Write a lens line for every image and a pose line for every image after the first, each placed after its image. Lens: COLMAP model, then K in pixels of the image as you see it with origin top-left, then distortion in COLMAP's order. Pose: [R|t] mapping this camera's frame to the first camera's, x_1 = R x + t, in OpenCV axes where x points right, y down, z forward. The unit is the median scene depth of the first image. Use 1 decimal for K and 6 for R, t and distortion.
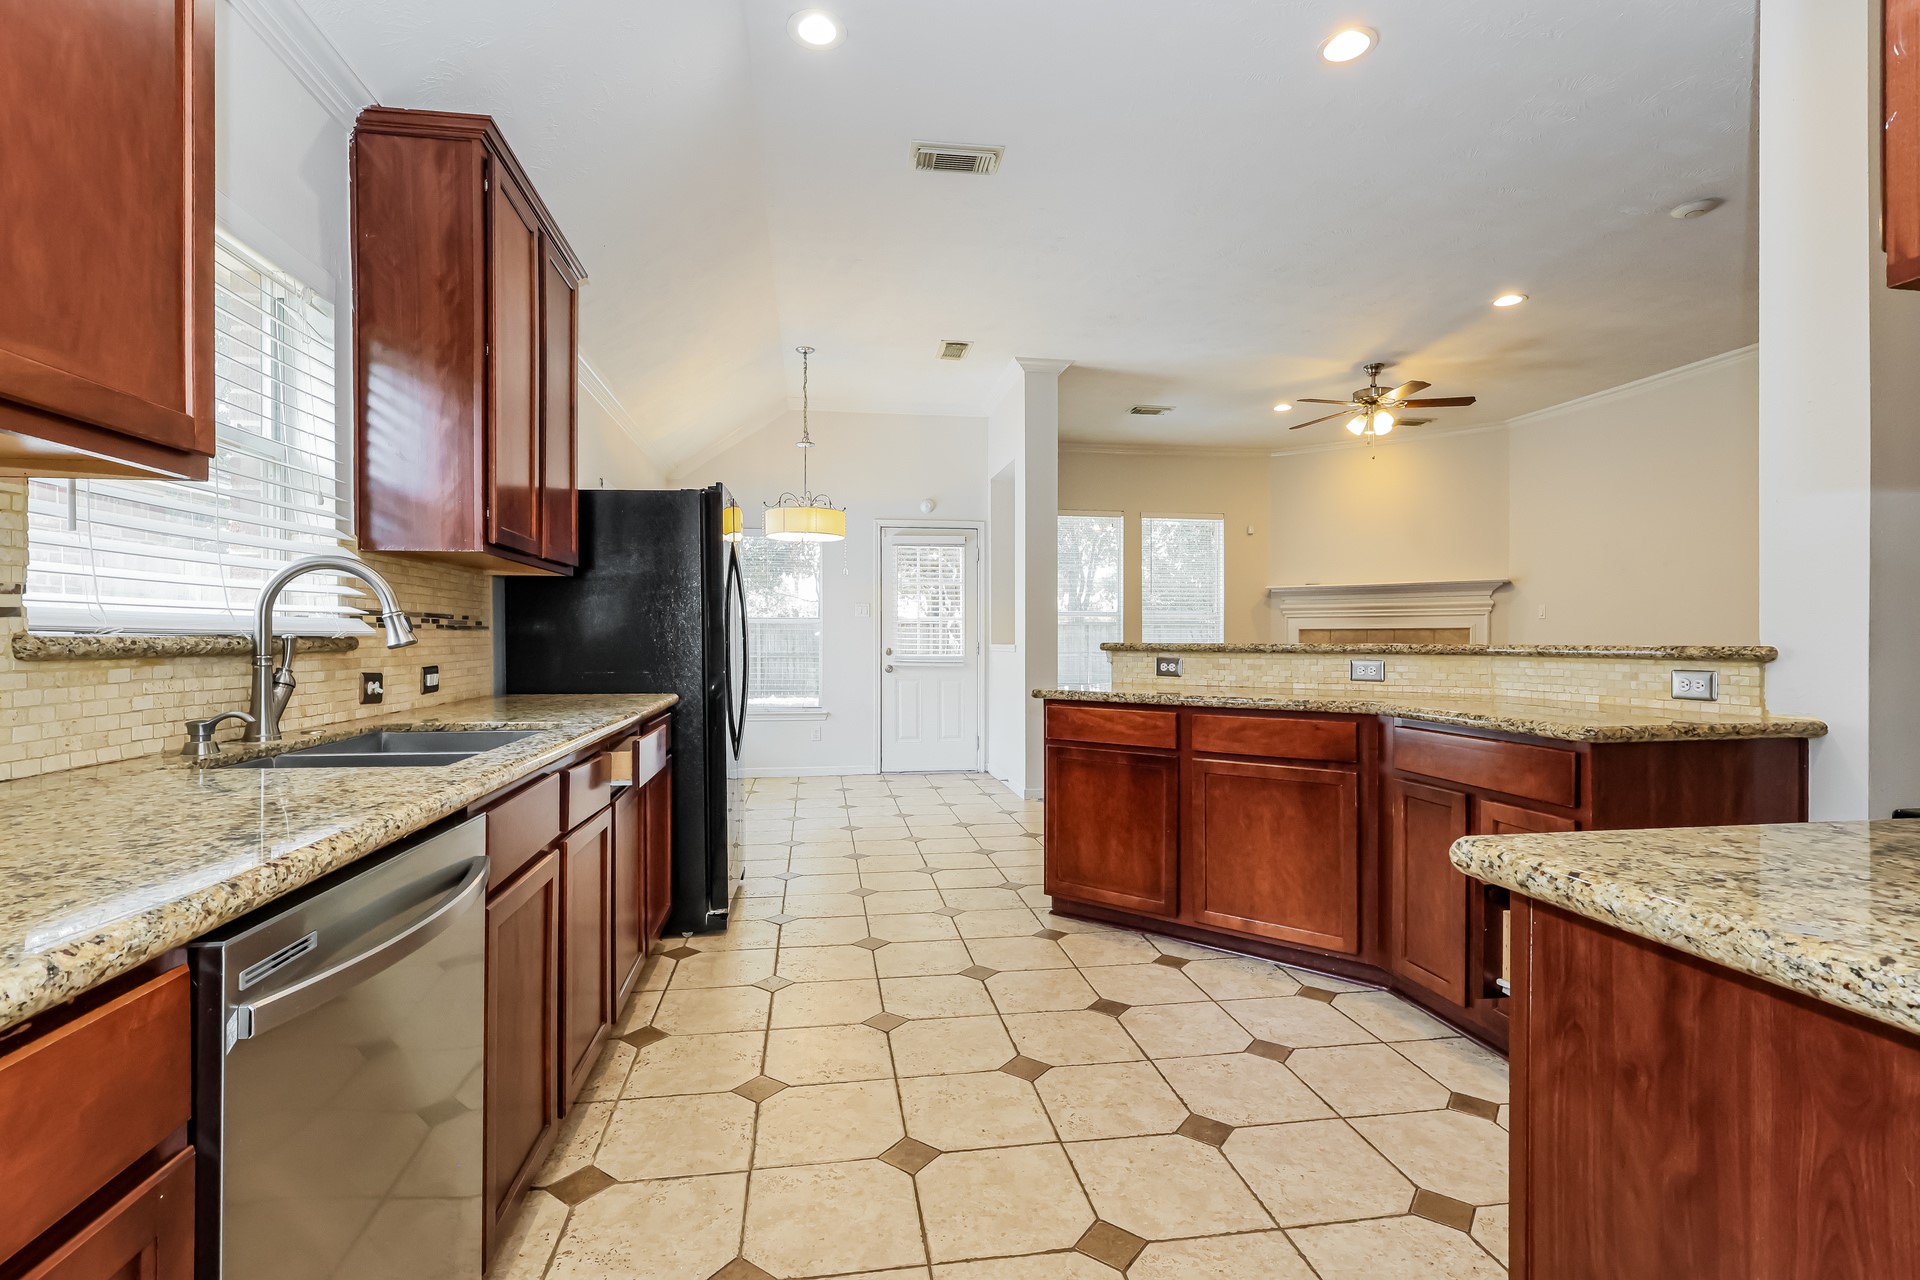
lens RADIAL K [[902.5, 0, 961.5], [0, 902.5, 638.4], [0, 0, 1]] dist [-0.002249, 0.001311]
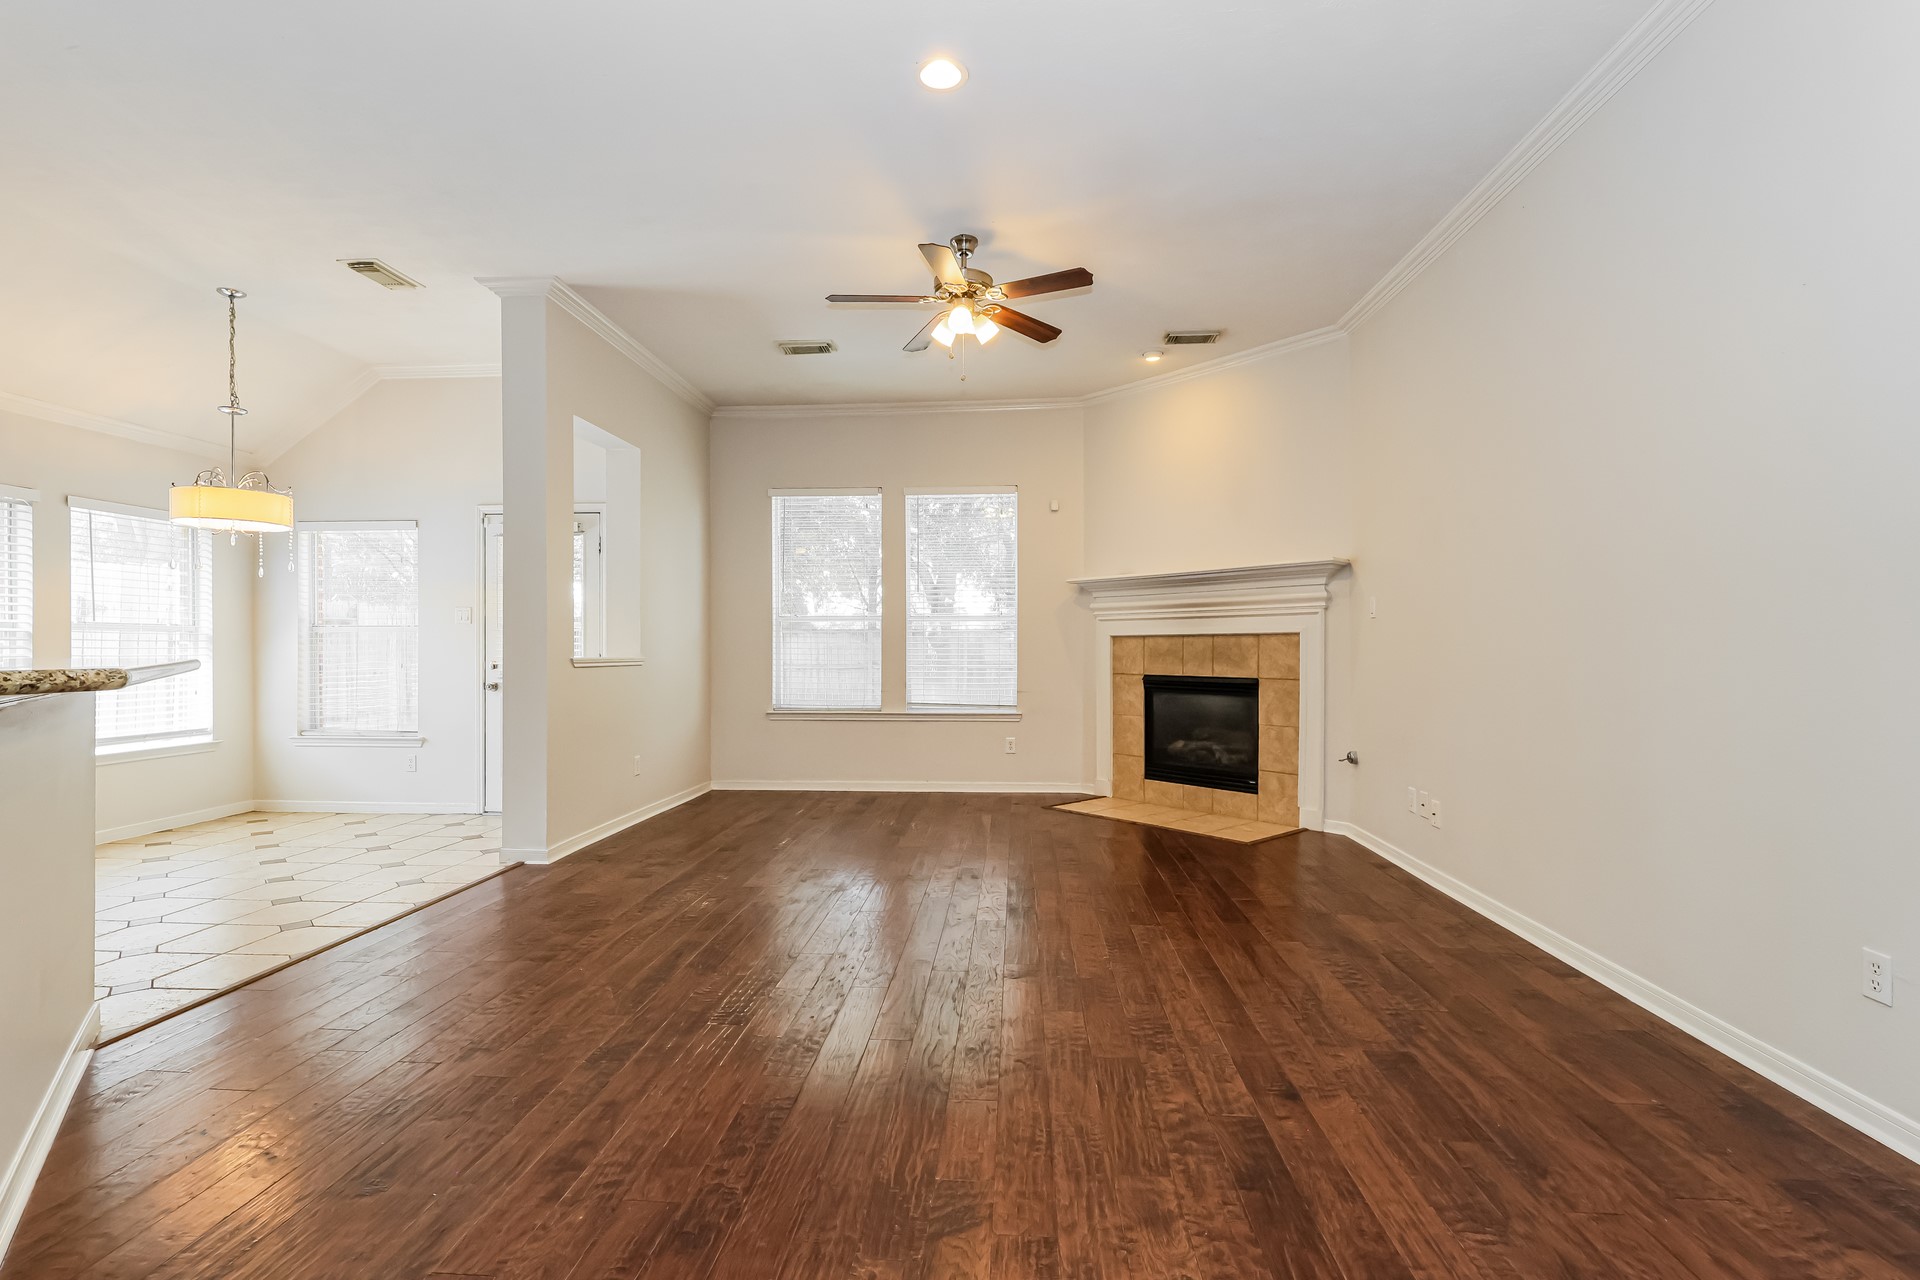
lens RADIAL K [[902.5, 0, 951.3], [0, 902.5, 645.9], [0, 0, 1]] dist [-0.002249, 0.001311]
pose [[0.972022, -0.003570, -0.234863, 0.525722], [0.002740, 0.999989, -0.003860, 0.001299], [0.234874, 0.003109, 0.972021, 0.302208]]
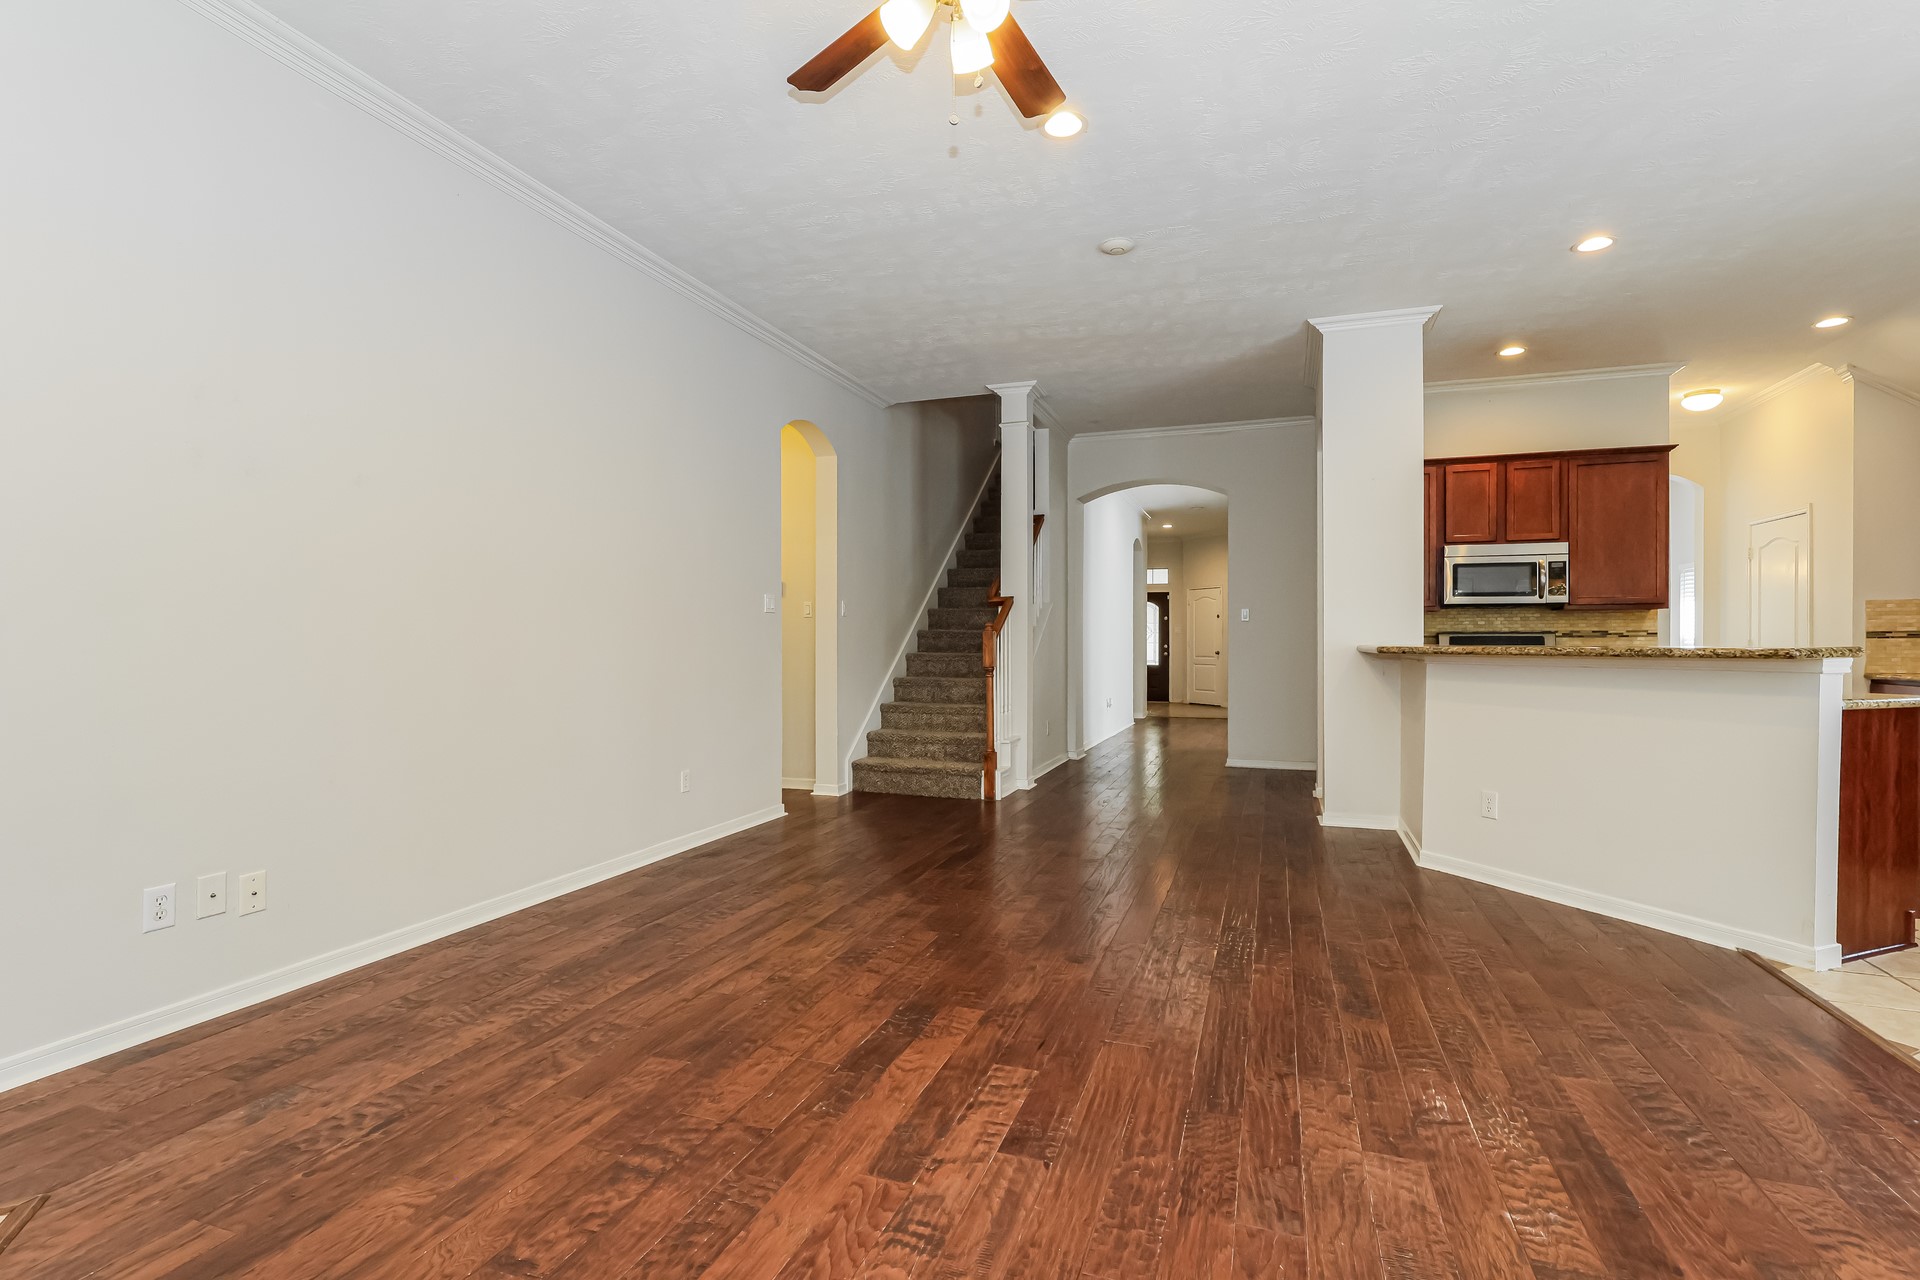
lens RADIAL K [[902.5, 0, 958.8], [0, 902.5, 638.6], [0, 0, 1]] dist [-0.002249, 0.001311]
pose [[-0.877983, -0.000104, 0.478692, -0.076050], [-0.000677, 0.999999, -0.001023, 0.001373], [-0.478691, -0.001222, -0.877982, 2.117053]]
